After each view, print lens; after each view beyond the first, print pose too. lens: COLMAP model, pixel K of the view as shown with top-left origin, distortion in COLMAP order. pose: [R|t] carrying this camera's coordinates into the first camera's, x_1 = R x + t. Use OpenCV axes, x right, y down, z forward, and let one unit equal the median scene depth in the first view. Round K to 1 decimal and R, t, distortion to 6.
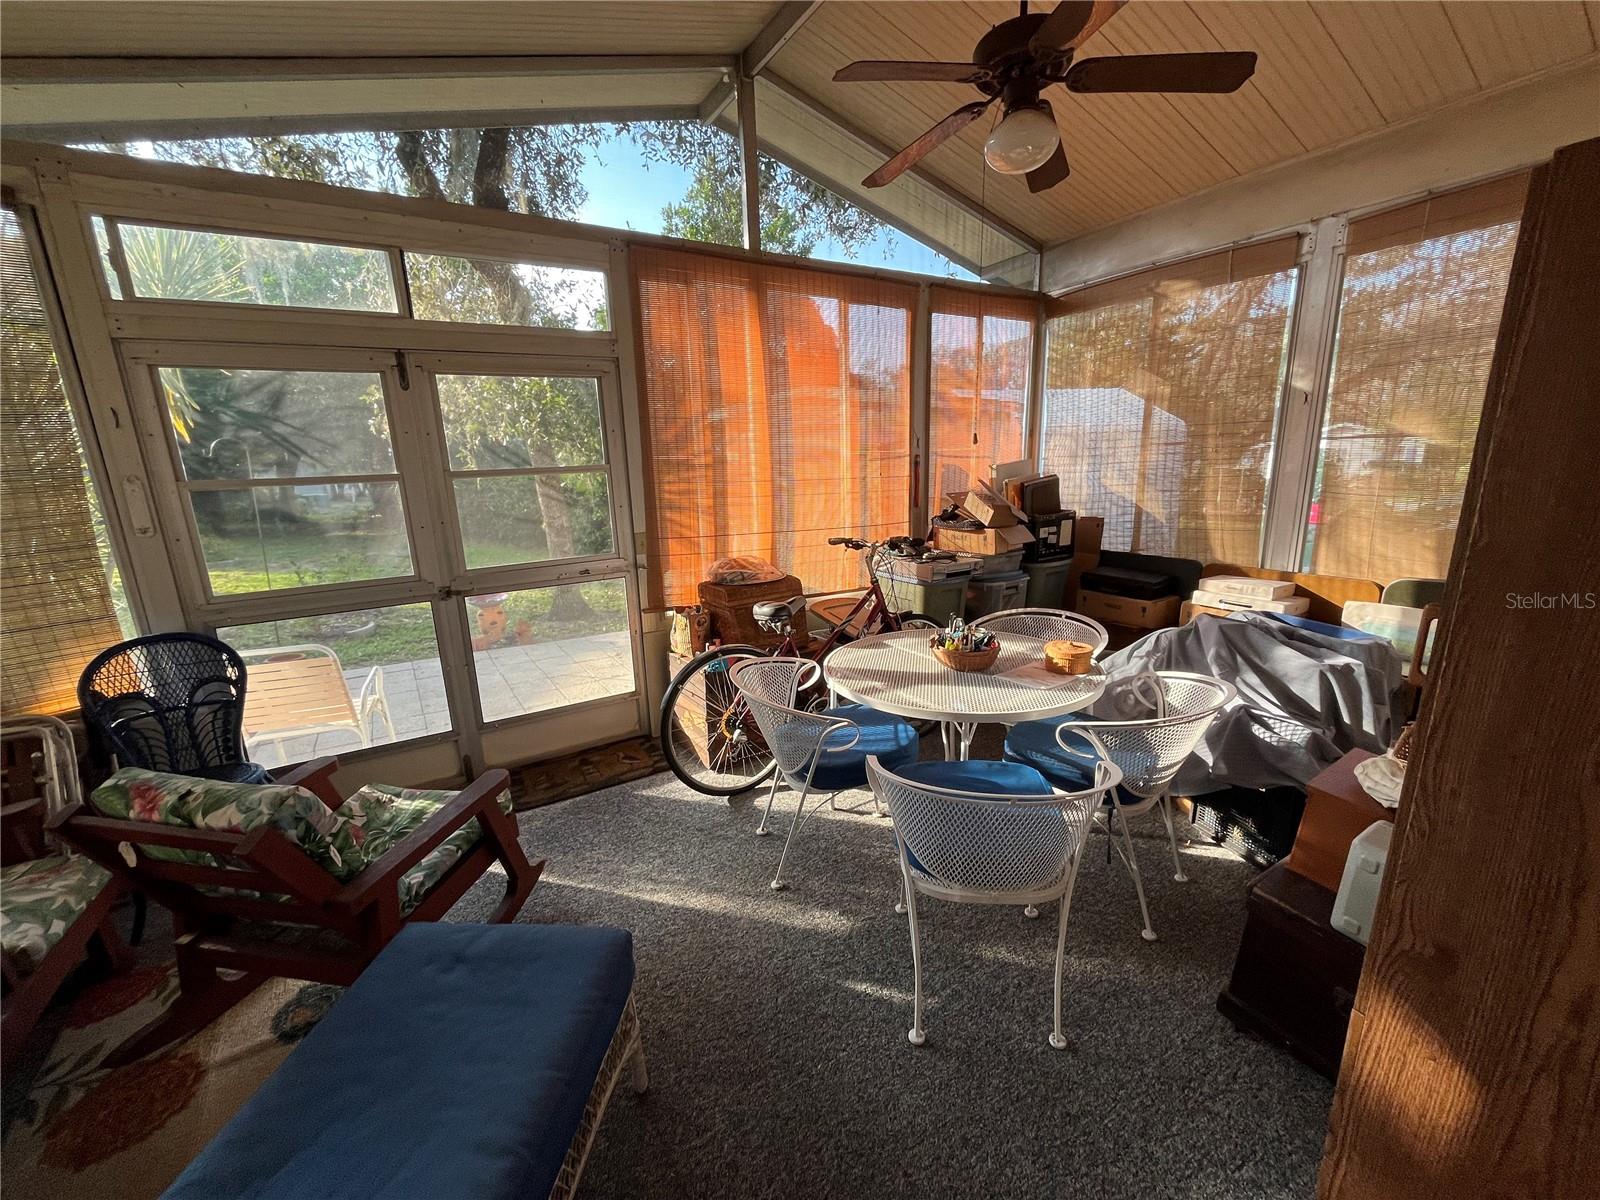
lens RADIAL K [[644.1, 0, 796.0], [0, 644.1, 609.3], [0, 0, 1]] dist [-0.003911, 0.000333]
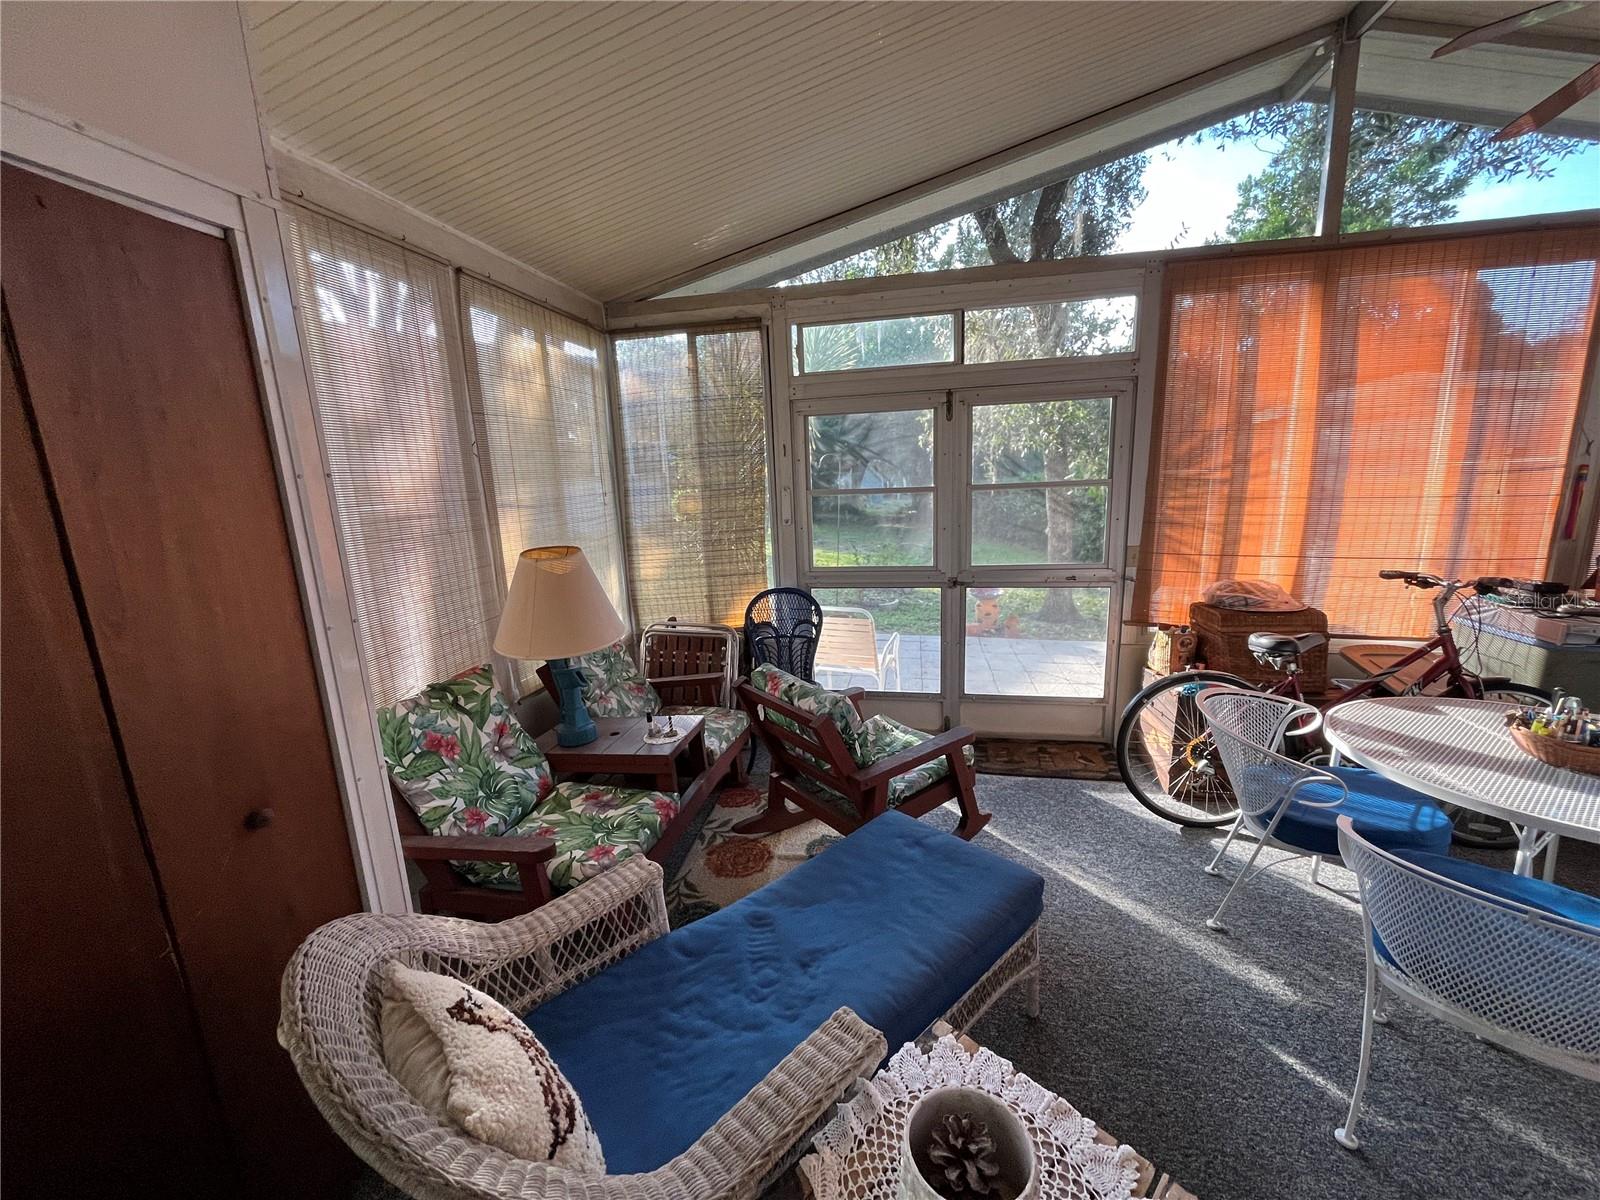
lens RADIAL K [[644.1, 0, 796.0], [0, 644.1, 609.3], [0, 0, 1]] dist [-0.003911, 0.000333]
pose [[0.730905, 0.142197, -0.667502, 0.067710], [-0.143715, 0.988191, 0.053147, 0.002884], [0.667177, 0.057085, 0.742709, -0.116459]]
